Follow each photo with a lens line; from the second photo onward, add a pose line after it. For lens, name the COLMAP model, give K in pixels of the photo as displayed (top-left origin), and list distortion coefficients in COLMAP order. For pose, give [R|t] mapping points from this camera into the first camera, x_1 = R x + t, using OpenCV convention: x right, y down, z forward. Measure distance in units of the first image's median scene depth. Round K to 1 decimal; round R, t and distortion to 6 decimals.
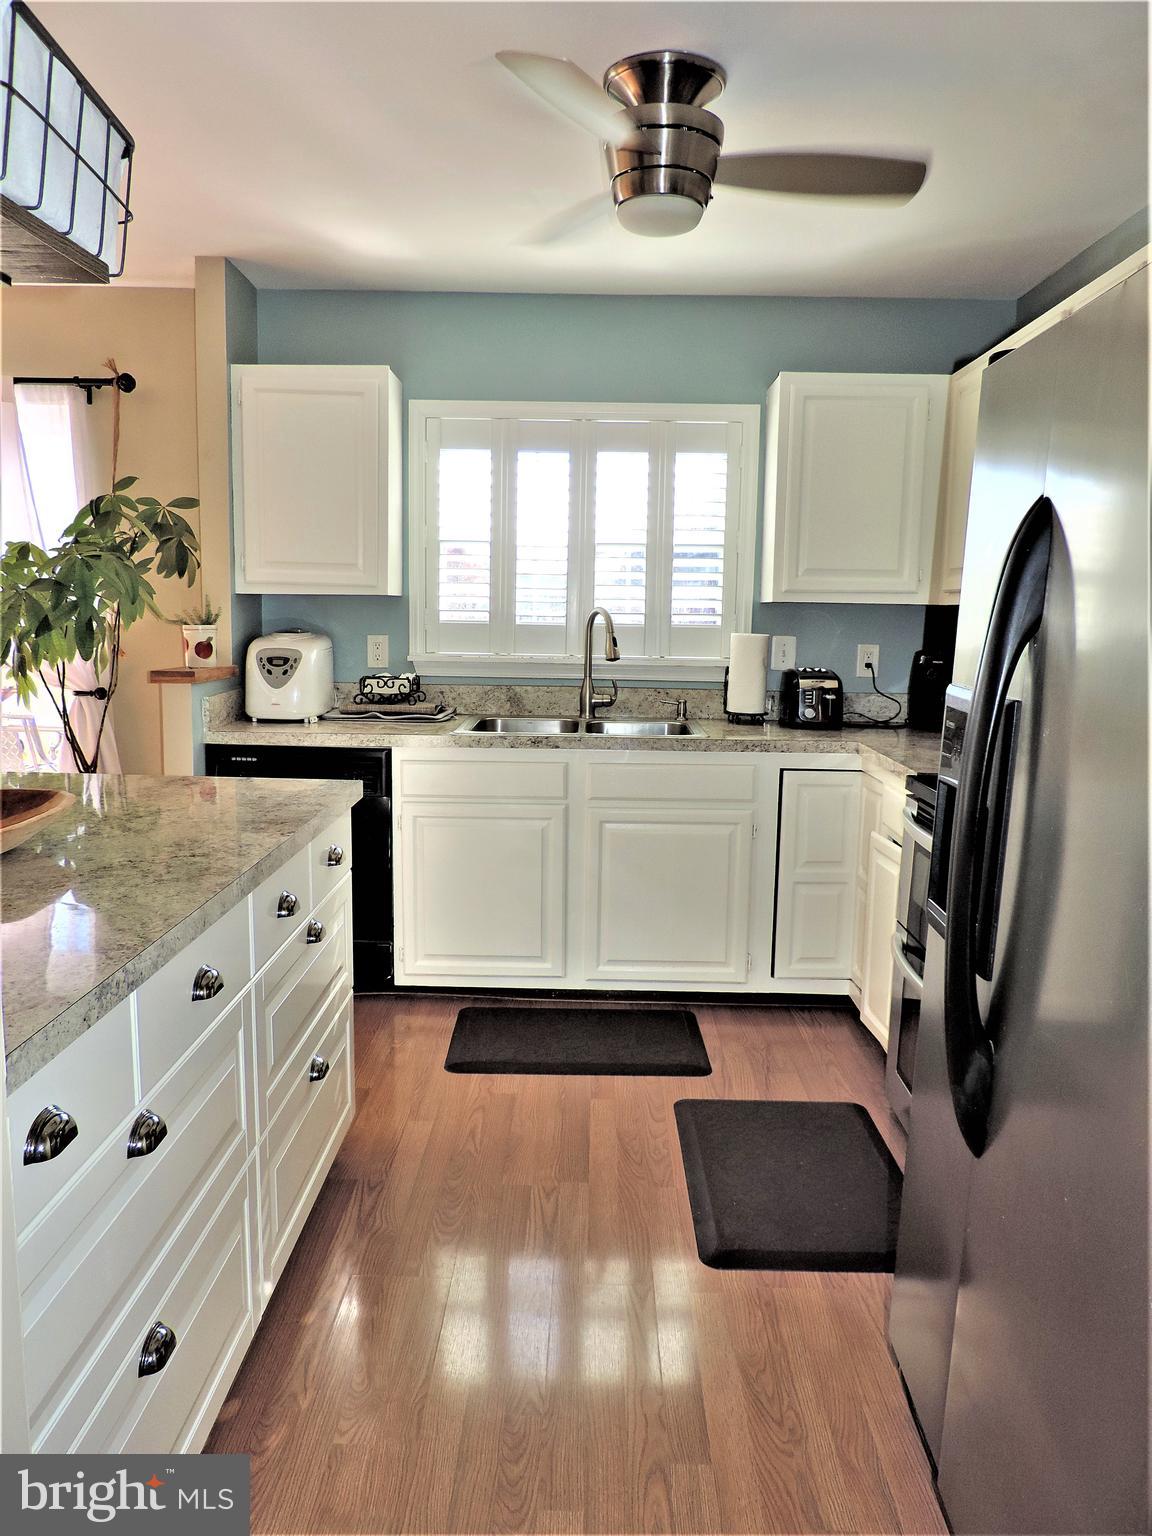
lens RADIAL K [[1077.6, 0, 576.0], [0, 1077.6, 768.0], [0, 0, 1]] dist [-0.025402, 0.000058]
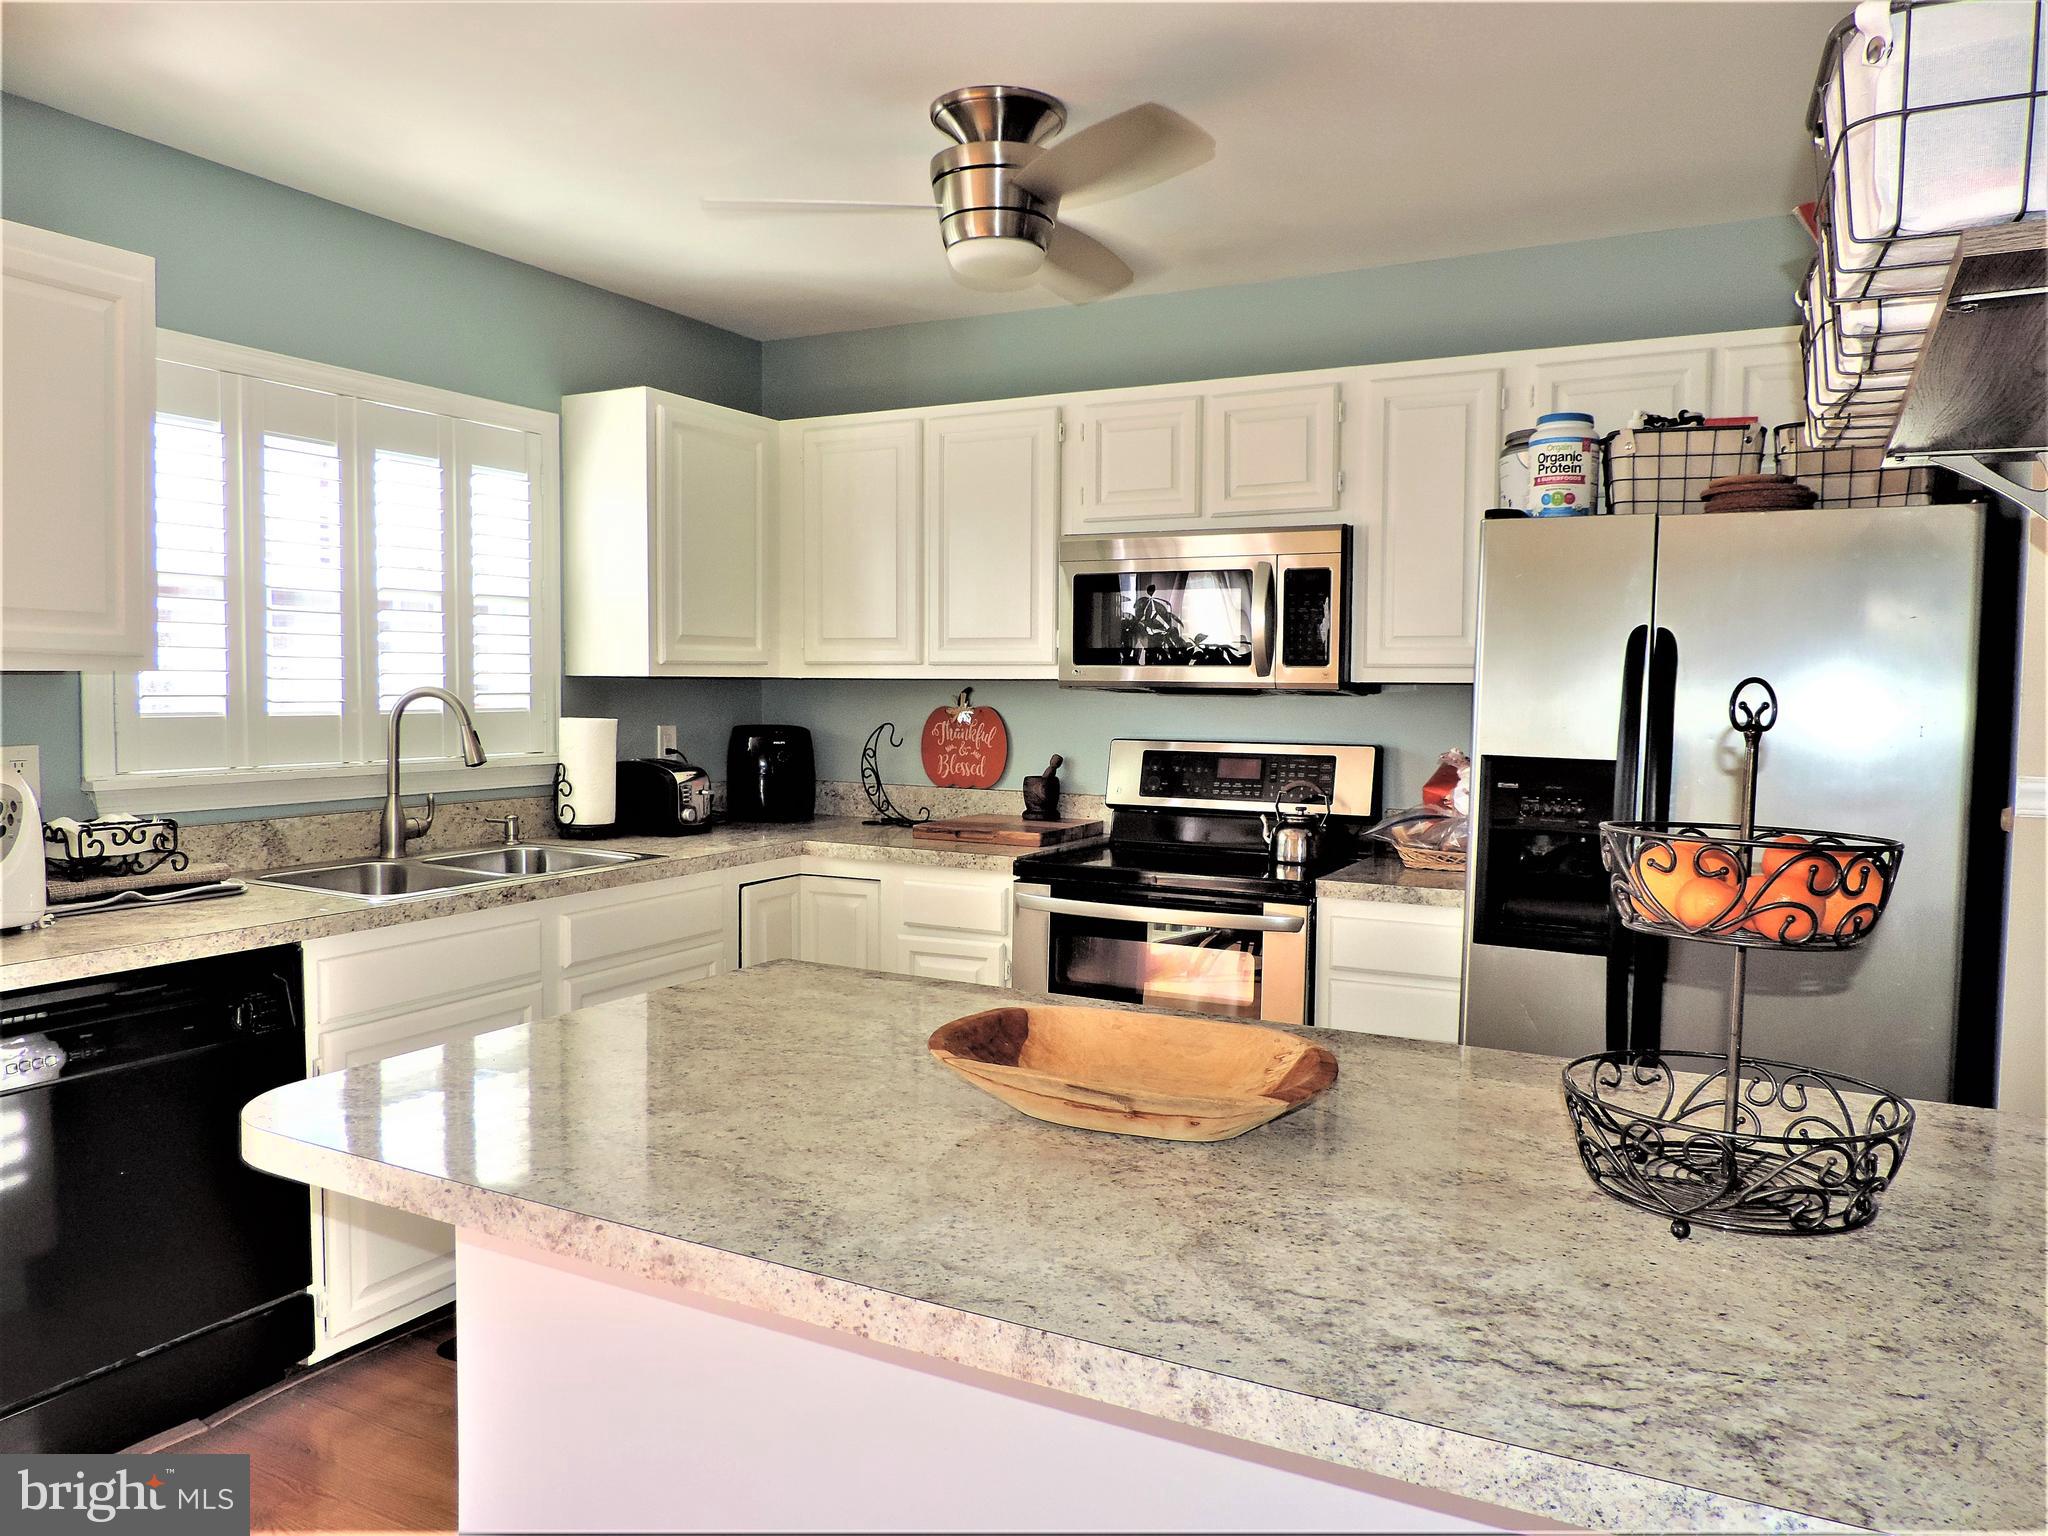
lens RADIAL K [[1436.7, 0, 1059.8], [0, 1436.7, 772.8], [0, 0, 1]] dist [-0.025402, 0.000058]
pose [[0.449809, -0.069827, 0.890391, -0.575255], [0.130487, 0.991379, 0.011828, -0.055668], [-0.883541, 0.110864, 0.455043, 0.260677]]
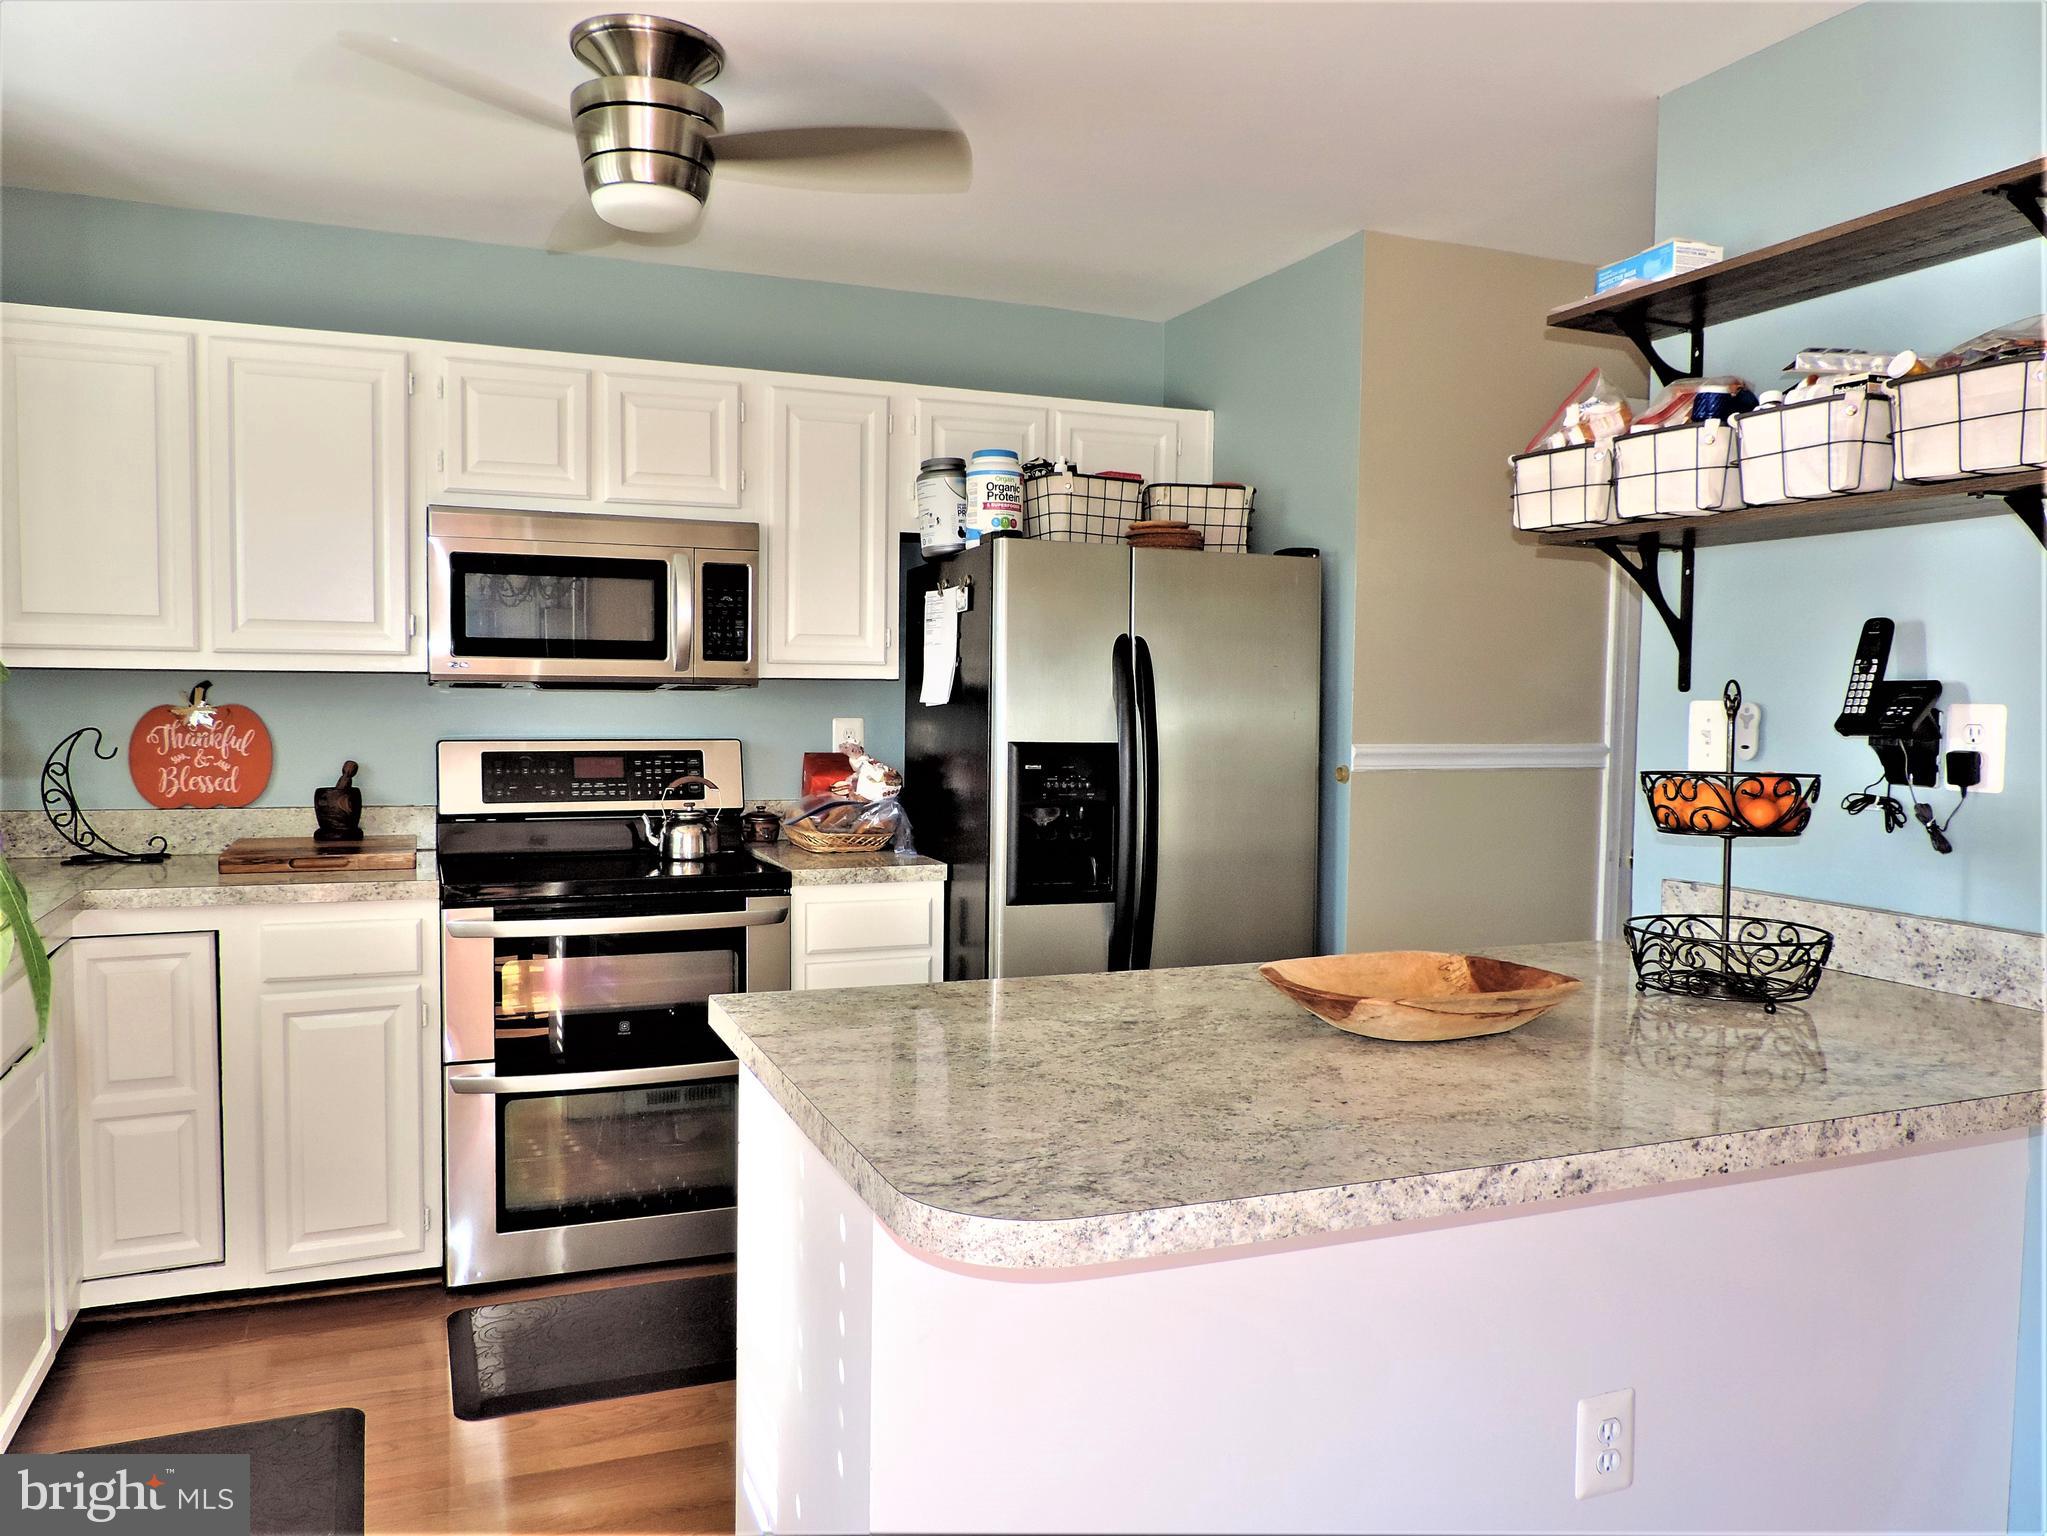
lens RADIAL K [[1436.0, 0, 1059.3], [0, 1436.0, 772.8], [0, 0, 1]] dist [-0.025402, 0.000058]
pose [[-0.379296, -0.076770, 0.922085, -0.618783], [0.116248, 0.984702, 0.129801, -0.115451], [-0.917944, 0.156423, -0.364570, 0.677703]]
